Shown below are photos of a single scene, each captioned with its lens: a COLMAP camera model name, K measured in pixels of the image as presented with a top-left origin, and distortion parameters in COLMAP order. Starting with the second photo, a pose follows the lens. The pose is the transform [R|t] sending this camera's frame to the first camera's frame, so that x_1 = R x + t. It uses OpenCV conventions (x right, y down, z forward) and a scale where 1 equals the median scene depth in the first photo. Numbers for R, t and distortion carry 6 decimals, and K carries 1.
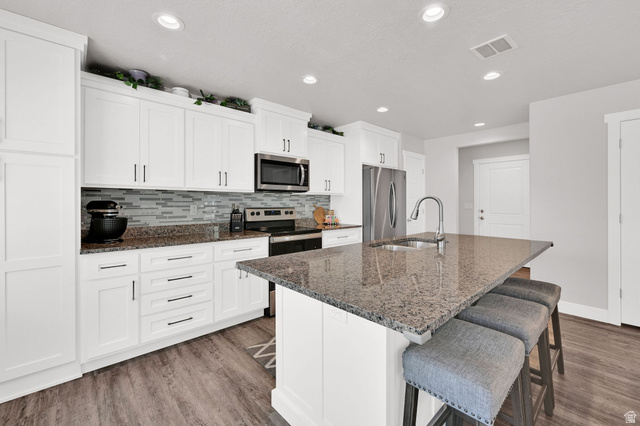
lens RADIAL K [[266.6, 0, 320.1], [0, 266.6, 203.5], [0, 0, 1]] dist [-0.002255, 0.001340]
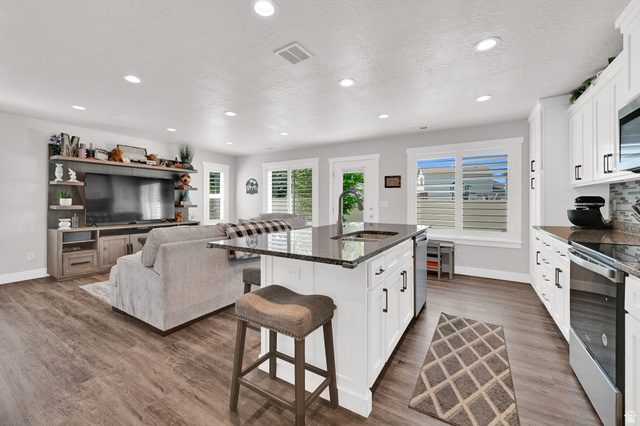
lens RADIAL K [[257.8, 0, 320.7], [0, 257.8, 201.8], [0, 0, 1]] dist [0.000909, -0.001379]
pose [[-0.959220, -0.003043, -0.282643, 0.575726], [-0.004546, 0.999979, 0.004661, 0.012675], [0.282623, 0.005756, -0.959214, 1.378420]]
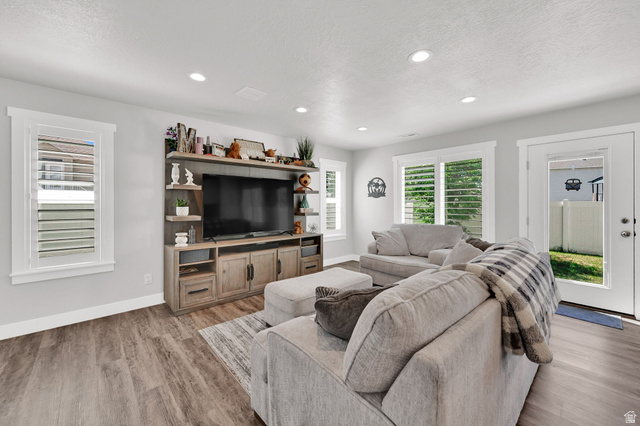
lens RADIAL K [[257.8, 0, 320.5], [0, 257.8, 202.6], [0, 0, 1]] dist [0.000909, -0.001379]
pose [[-0.999989, 0.002916, -0.003542, 0.902714], [0.002924, 0.999993, -0.002203, -0.005457], [0.003536, -0.002213, -0.999991, 0.784128]]
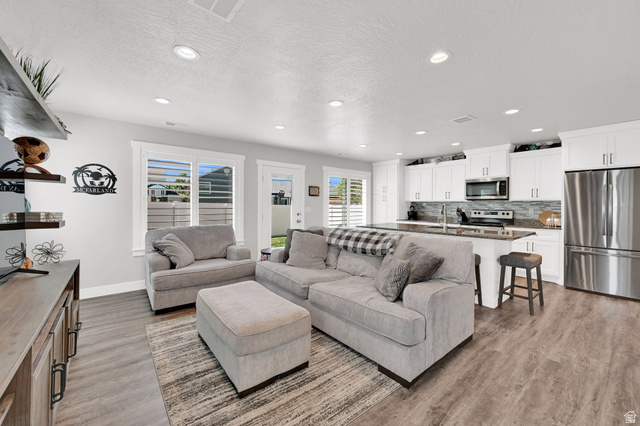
lens RADIAL K [[257.8, 0, 325.2], [0, 257.8, 203.4], [0, 0, 1]] dist [0.000909, -0.001379]
pose [[-0.047291, -0.007648, -0.998852, 1.622505], [-0.009763, 0.999926, -0.007194, -0.002336], [0.998833, 0.009411, -0.047362, 0.116065]]
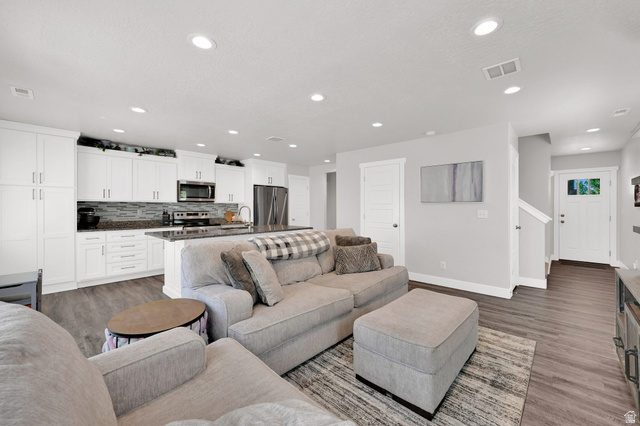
lens RADIAL K [[257.8, 0, 320.1], [0, 257.8, 207.8], [0, 0, 1]] dist [0.000909, -0.001379]
pose [[0.997236, -0.001446, 0.074279, 0.586308], [0.001702, 0.999993, -0.003380, 0.000430], [-0.074274, 0.003497, 0.997232, -0.790485]]
